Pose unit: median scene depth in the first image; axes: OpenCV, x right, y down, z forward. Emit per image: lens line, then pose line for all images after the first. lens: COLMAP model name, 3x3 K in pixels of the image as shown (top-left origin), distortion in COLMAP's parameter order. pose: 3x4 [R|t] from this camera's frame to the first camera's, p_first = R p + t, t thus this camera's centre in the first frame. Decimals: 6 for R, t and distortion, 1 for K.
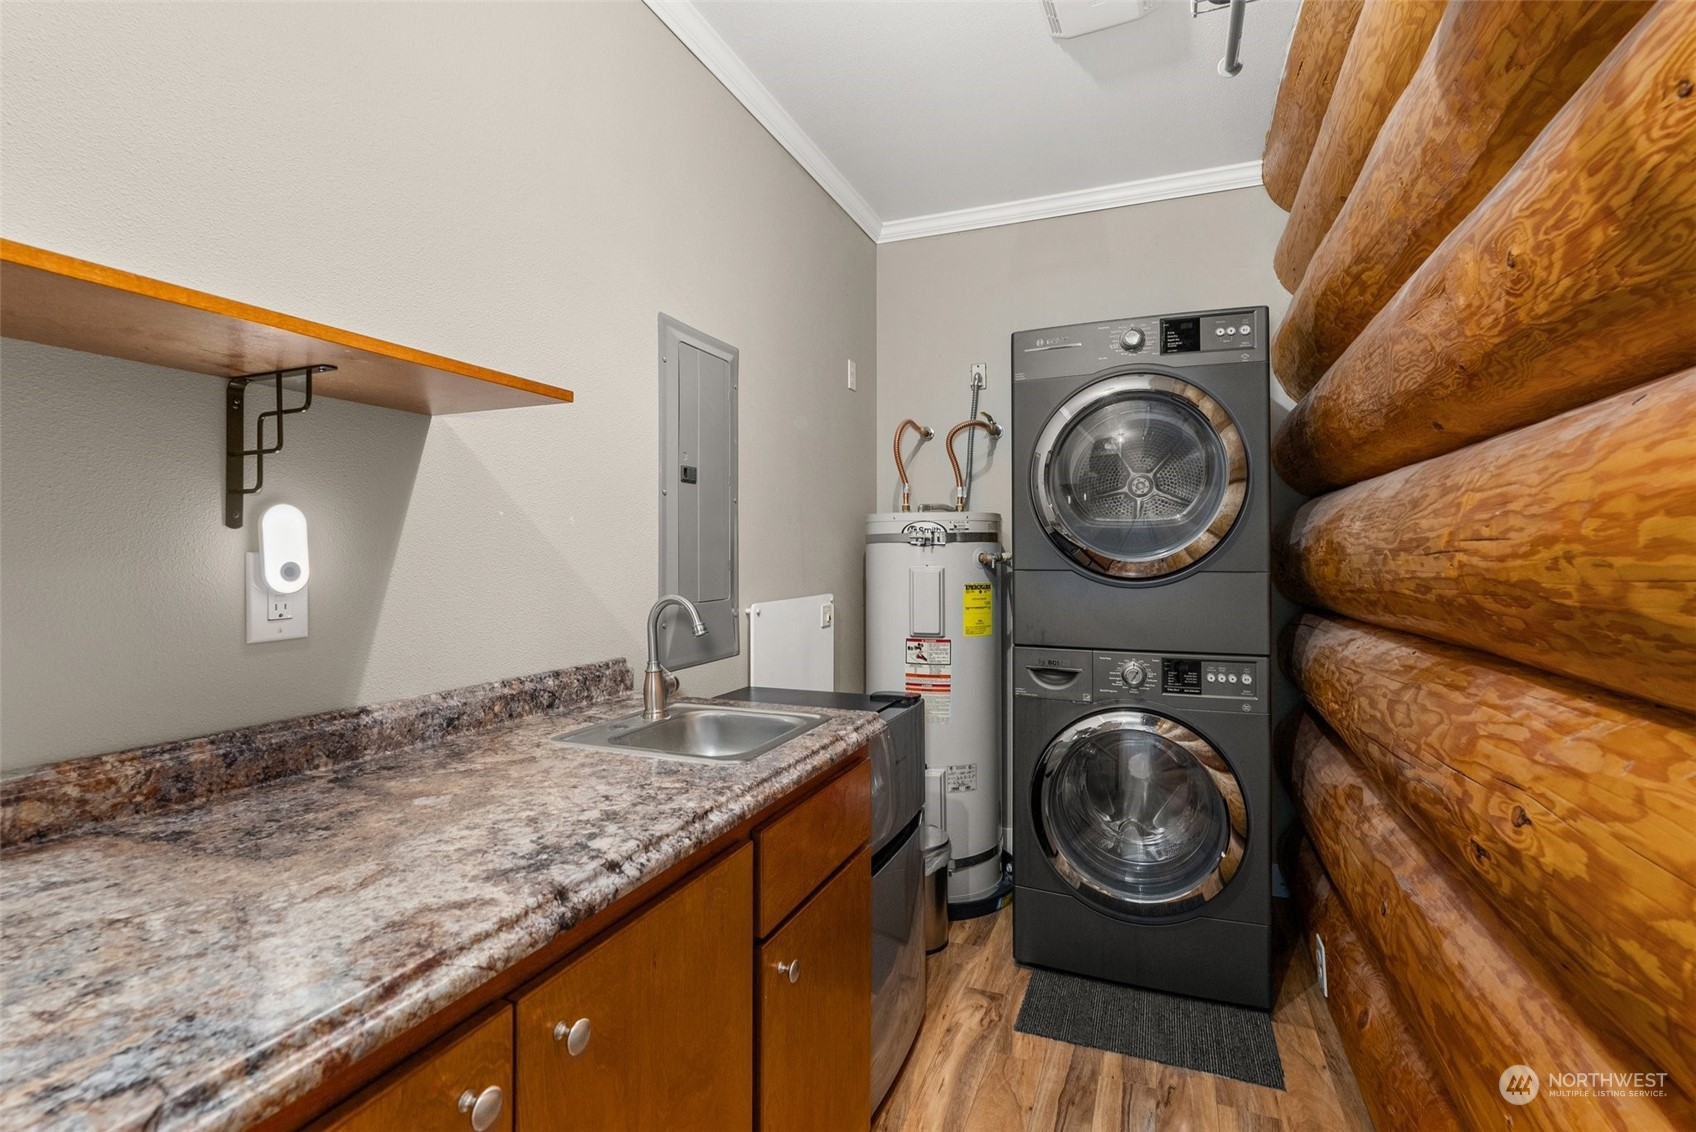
lens RADIAL K [[774.5, 0, 847.3], [0, 774.5, 552.0], [0, 0, 1]] dist [-0.004754, 0.000934]
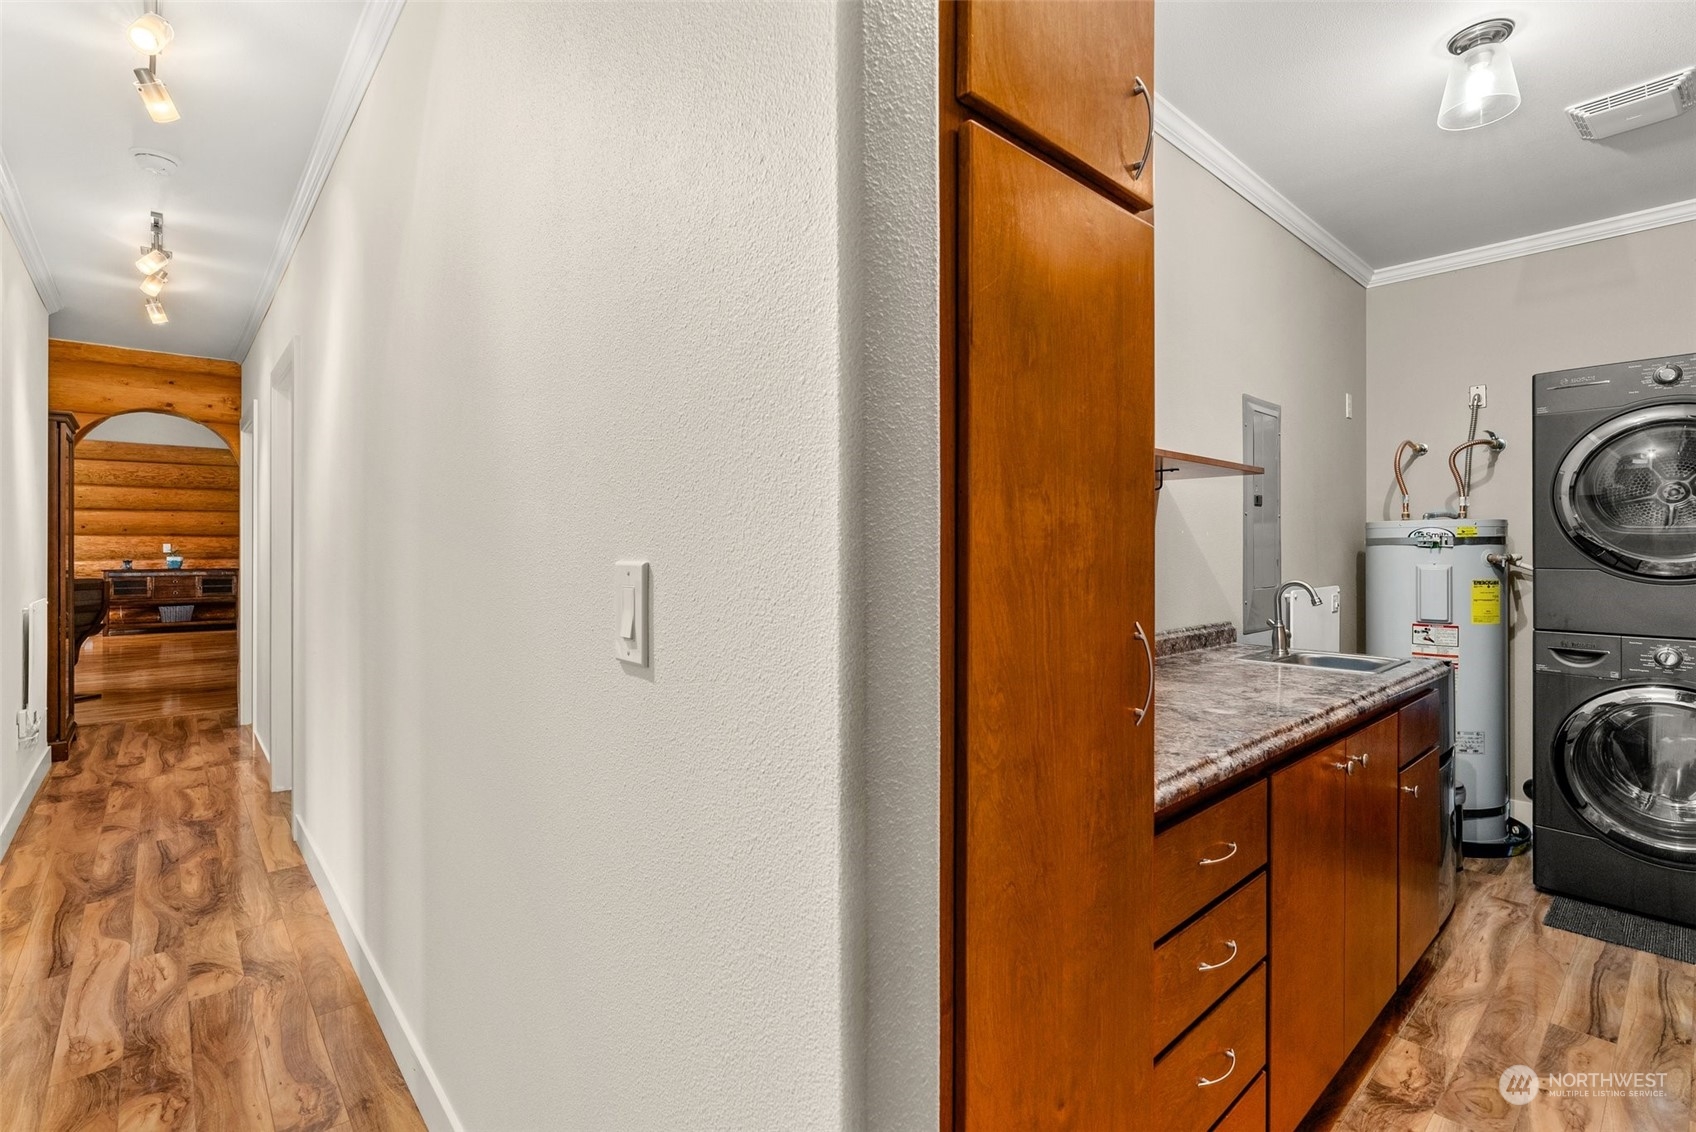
lens RADIAL K [[774.5, 0, 847.3], [0, 774.5, 552.0], [0, 0, 1]] dist [-0.004754, 0.000934]
pose [[0.901797, 0.000917, -0.432158, -0.235665], [0.000572, 0.999994, 0.003316, -0.006908], [0.432159, -0.003237, 0.901792, -0.565429]]
